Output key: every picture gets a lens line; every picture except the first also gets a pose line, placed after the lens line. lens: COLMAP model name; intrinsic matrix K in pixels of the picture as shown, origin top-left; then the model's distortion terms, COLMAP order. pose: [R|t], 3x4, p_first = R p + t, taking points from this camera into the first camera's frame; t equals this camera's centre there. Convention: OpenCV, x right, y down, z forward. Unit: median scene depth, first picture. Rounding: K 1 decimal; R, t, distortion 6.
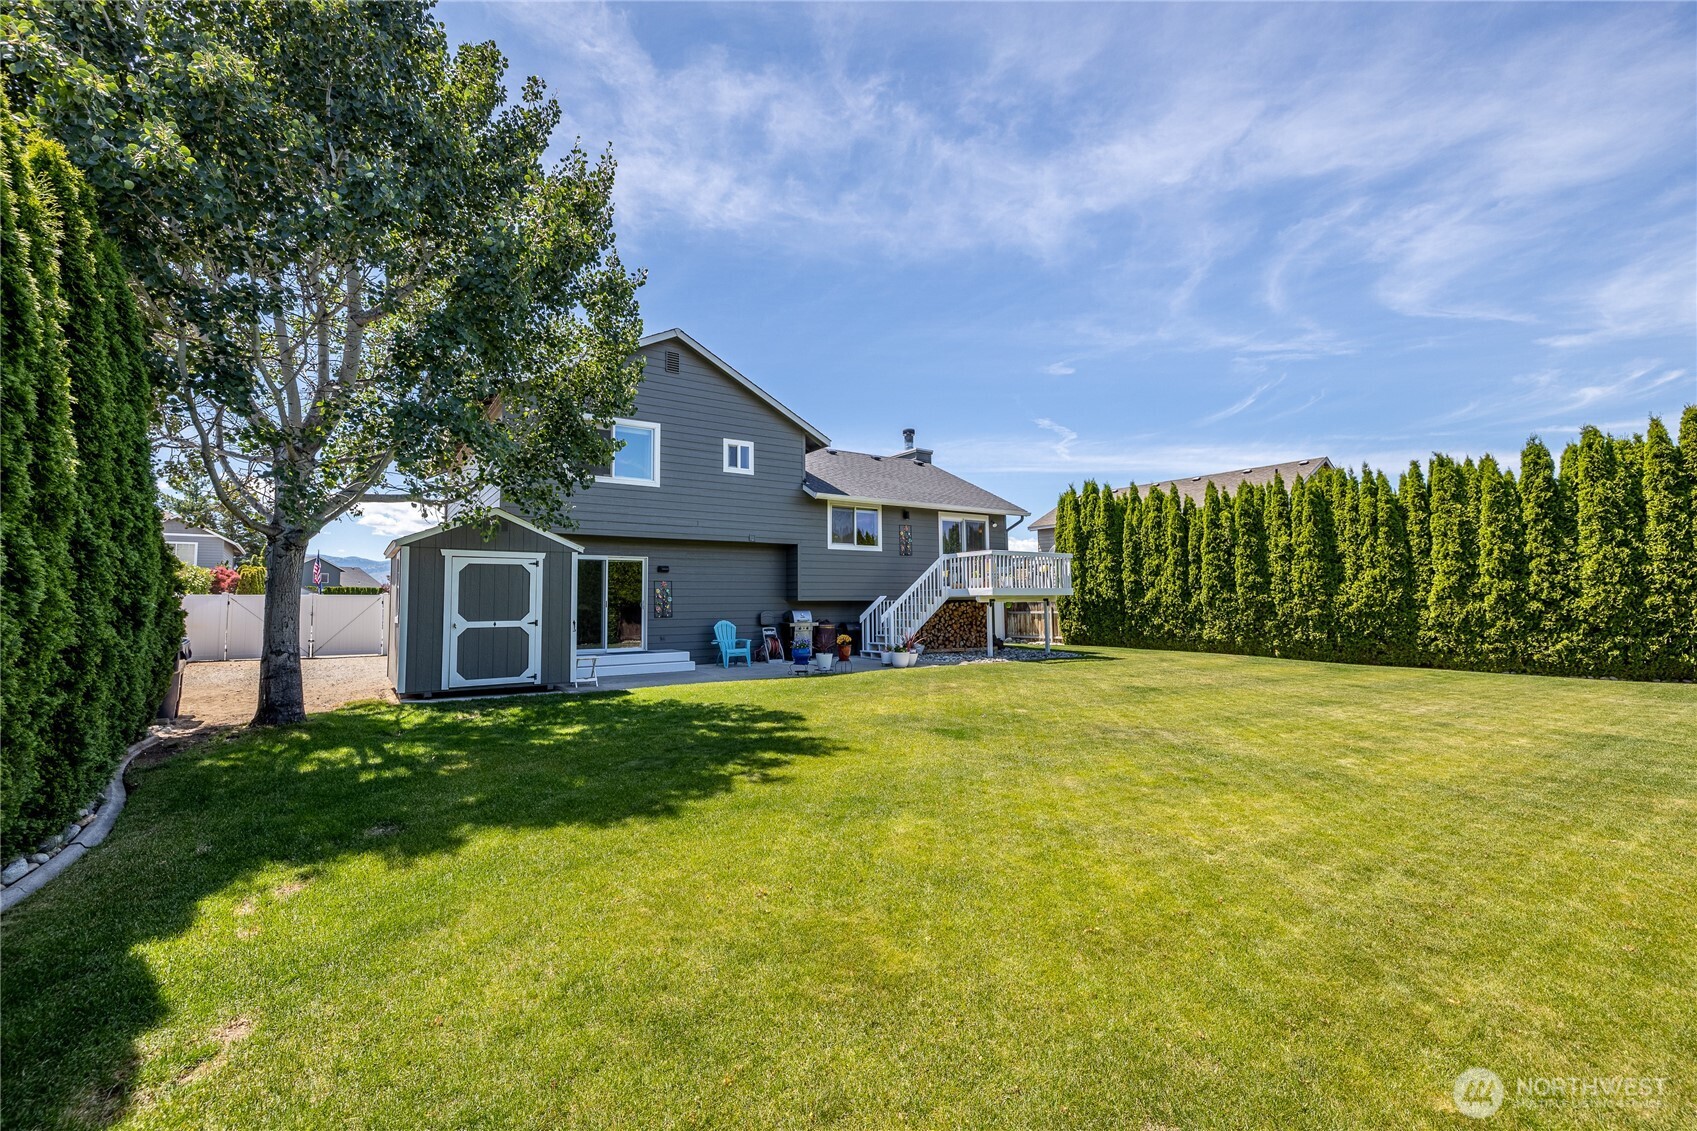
lens RADIAL K [[713.6, 0, 836.3], [0, 713.6, 563.4], [0, 0, 1]] dist [0.001136, -0.000376]
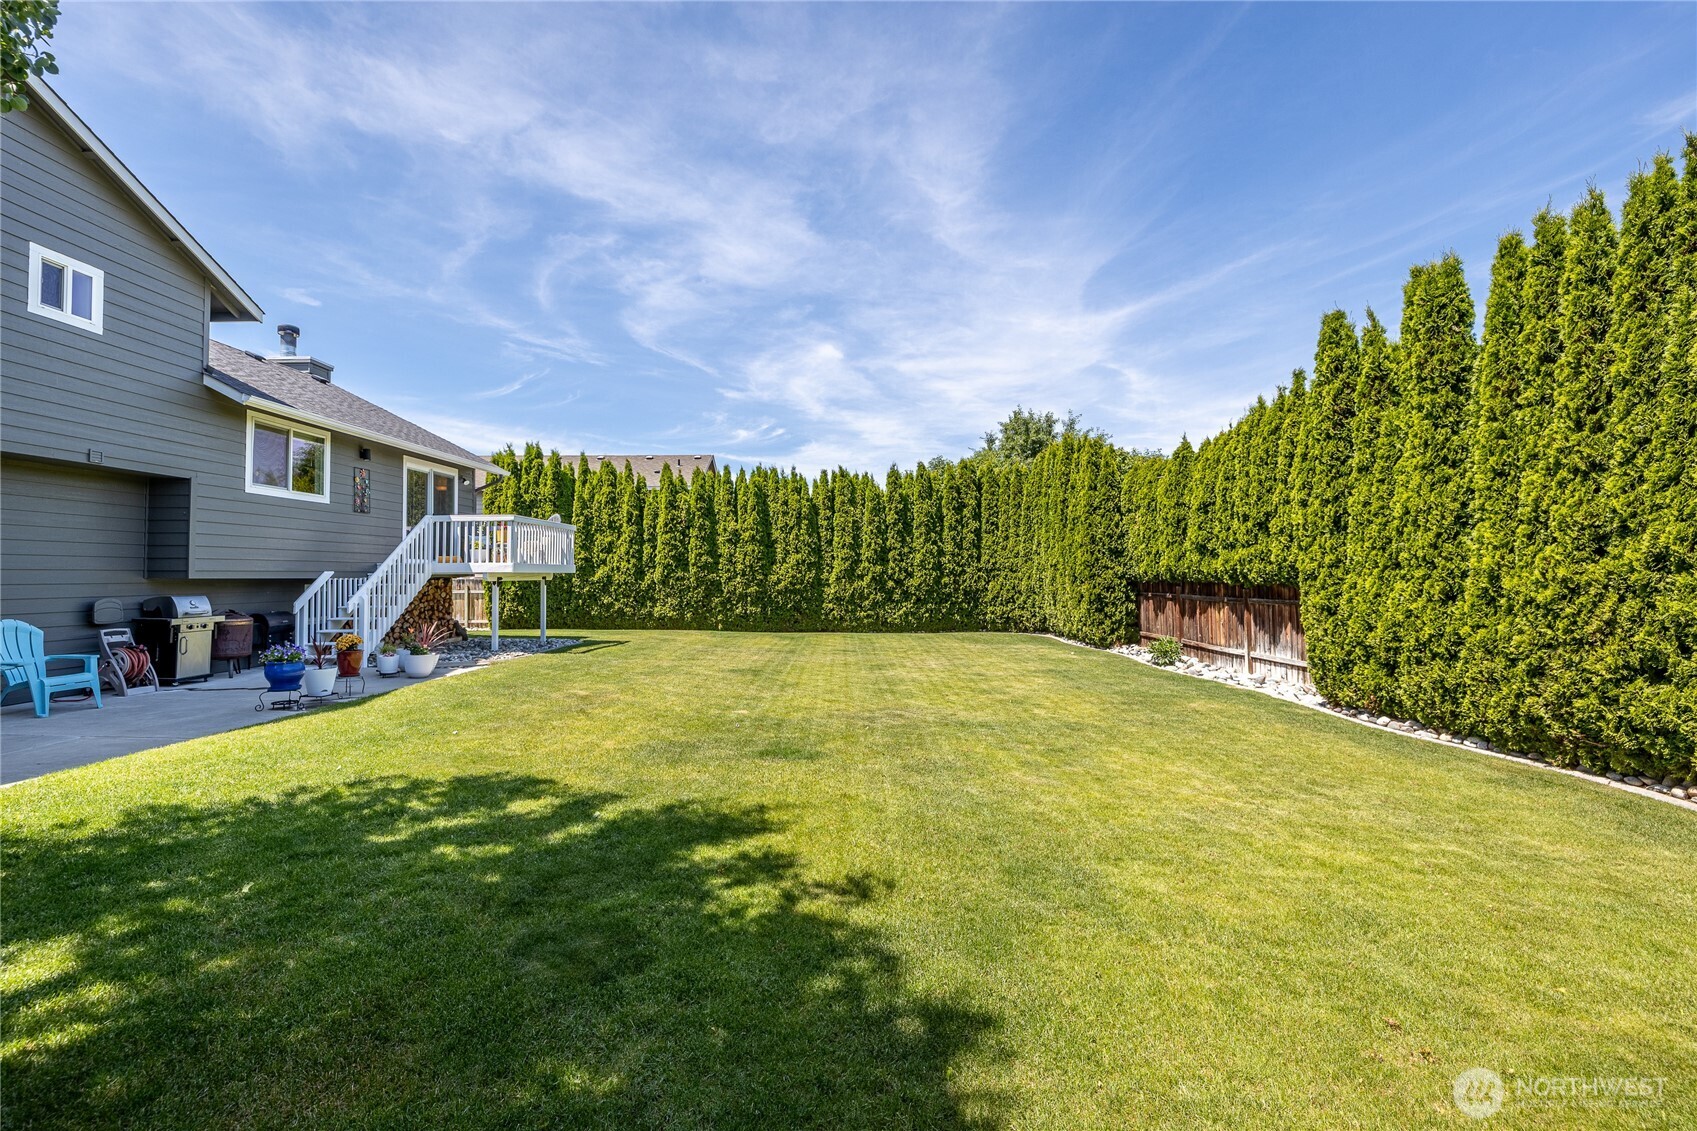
lens RADIAL K [[713.6, 0, 836.3], [0, 713.6, 563.4], [0, 0, 1]] dist [0.001136, -0.000376]
pose [[0.574406, 0.020227, 0.818321, -0.208435], [-0.047882, 0.998813, 0.008922, 0.009816], [-0.817169, -0.044308, 0.574693, 0.240162]]
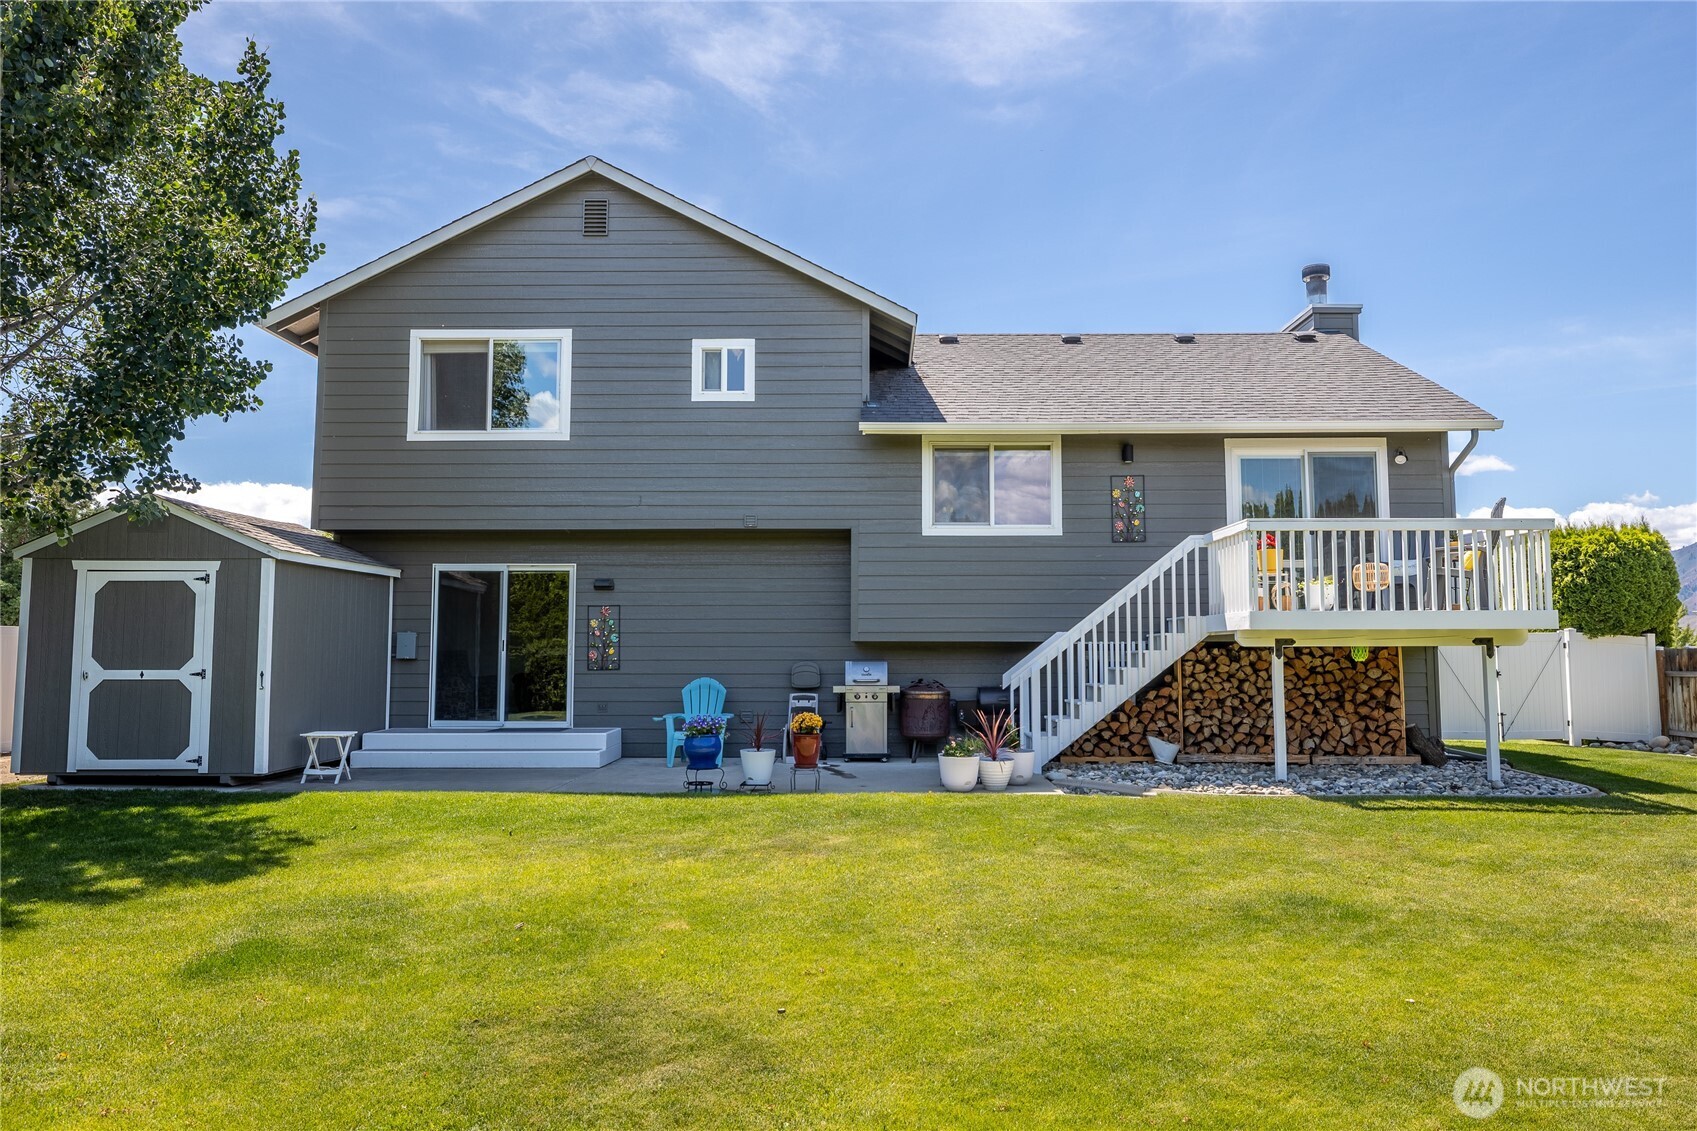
lens RADIAL K [[1189.8, 0, 848.5], [0, 1189.8, 565.5], [0, 0, 1]] dist [0.002817, 0.000896]
pose [[0.820769, -0.033766, -0.570261, 0.394565], [0.025290, 0.999421, -0.022777, 0.016774], [0.570700, 0.004273, 0.821148, 0.292966]]
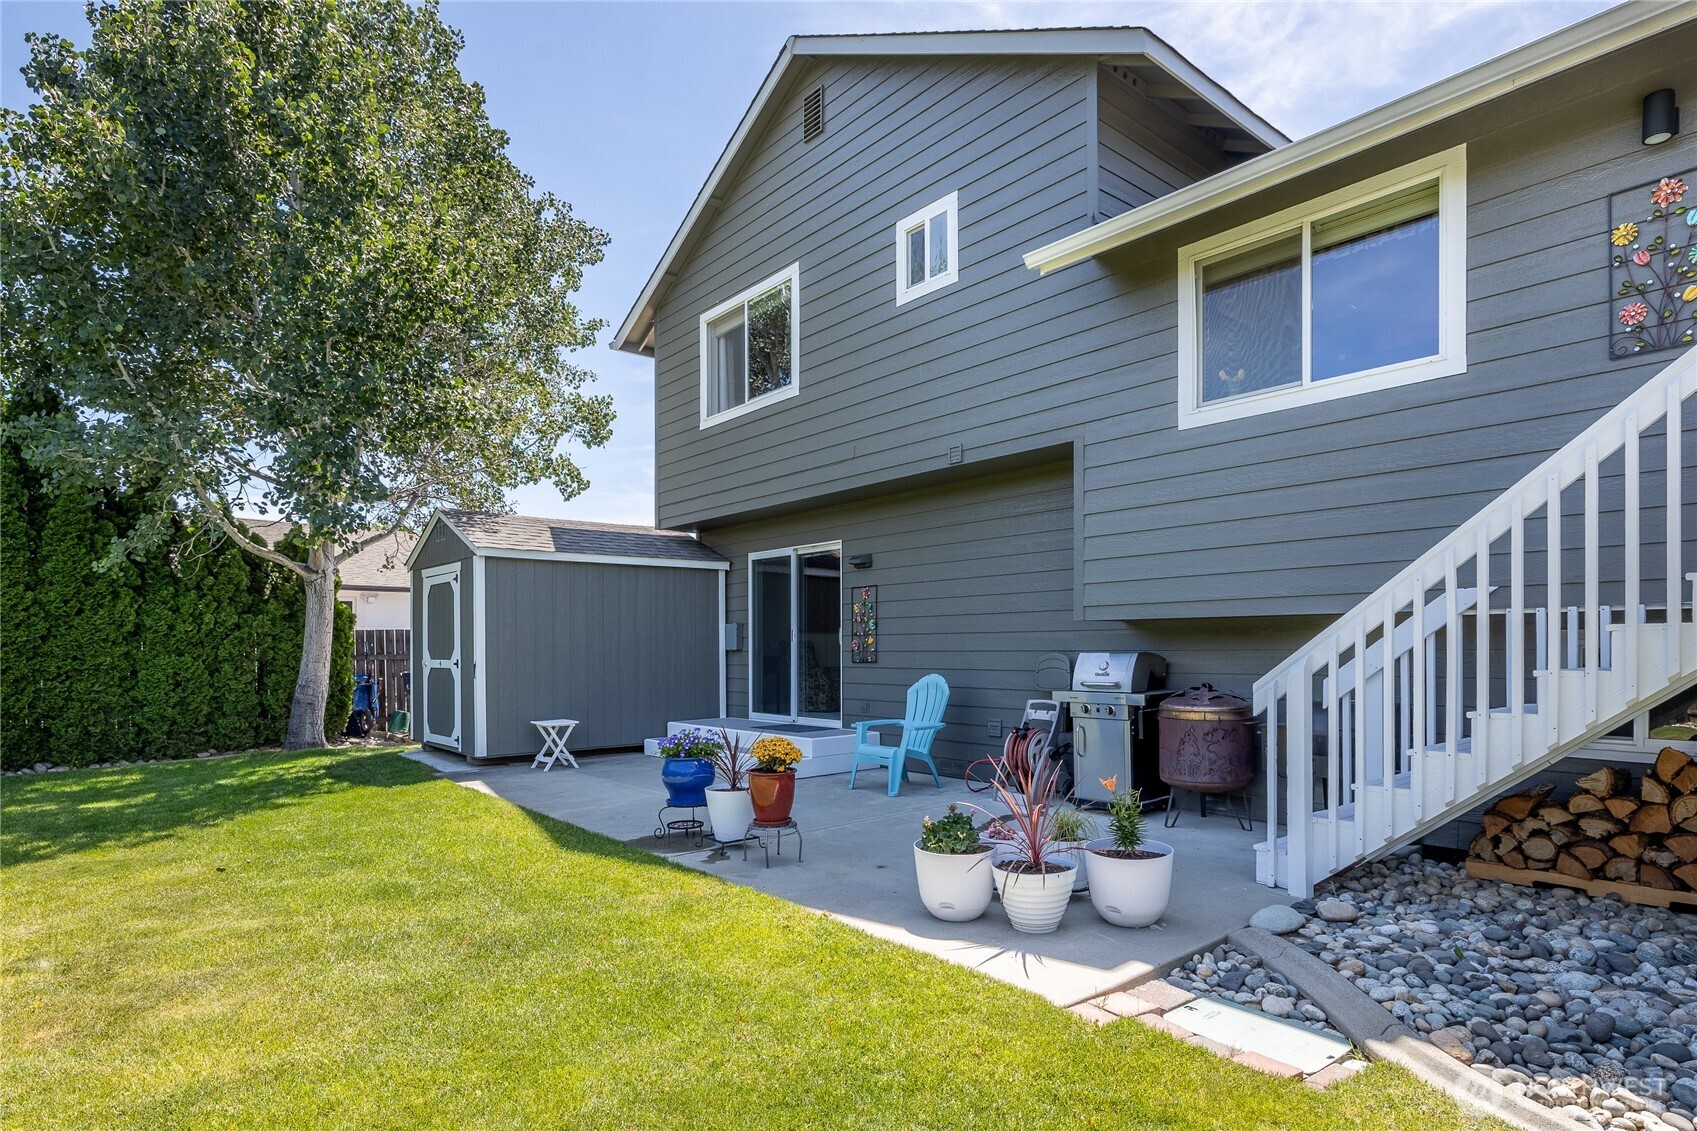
lens RADIAL K [[905.6, 0, 847.8], [0, 905.6, 655.1], [0, 0, 1]] dist [-0.000689, -0.000281]
pose [[0.105183, 0.016909, -0.994309, 0.310765], [0.060836, 0.997873, 0.023405, 0.048197], [0.992590, -0.062952, 0.103930, 0.802036]]
